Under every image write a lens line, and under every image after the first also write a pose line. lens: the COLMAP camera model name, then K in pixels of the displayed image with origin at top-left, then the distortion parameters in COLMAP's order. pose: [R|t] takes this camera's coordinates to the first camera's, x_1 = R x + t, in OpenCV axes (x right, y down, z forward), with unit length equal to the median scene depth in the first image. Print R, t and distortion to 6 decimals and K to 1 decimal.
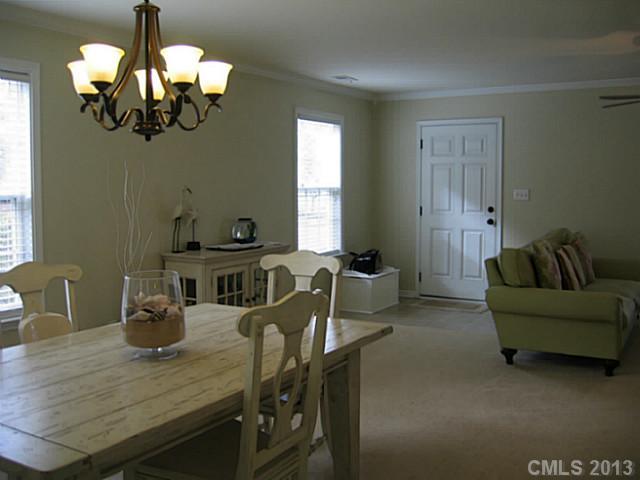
lens RADIAL K [[666.9, 0, 320.0], [0, 666.9, 240.0], [0, 0, 1]] dist [-0.088520, 0.013714]
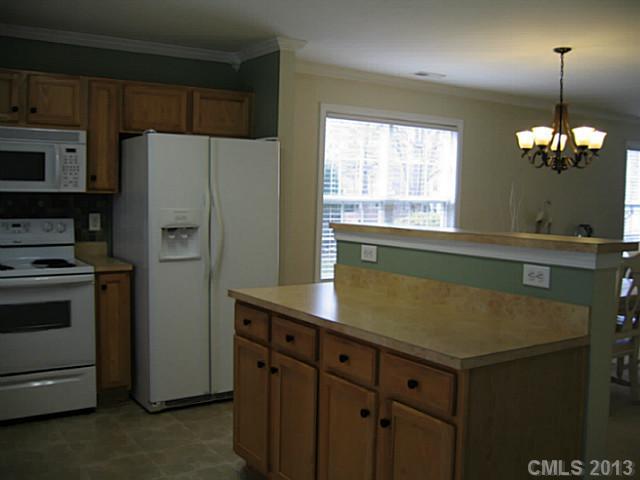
lens RADIAL K [[666.9, 0, 320.0], [0, 666.9, 240.0], [0, 0, 1]] dist [-0.088520, 0.013714]
pose [[0.902587, 0.052167, -0.427336, -0.057925], [-0.062146, 0.998023, -0.009427, 0.099606], [0.425999, 0.035066, 0.904044, -0.980706]]
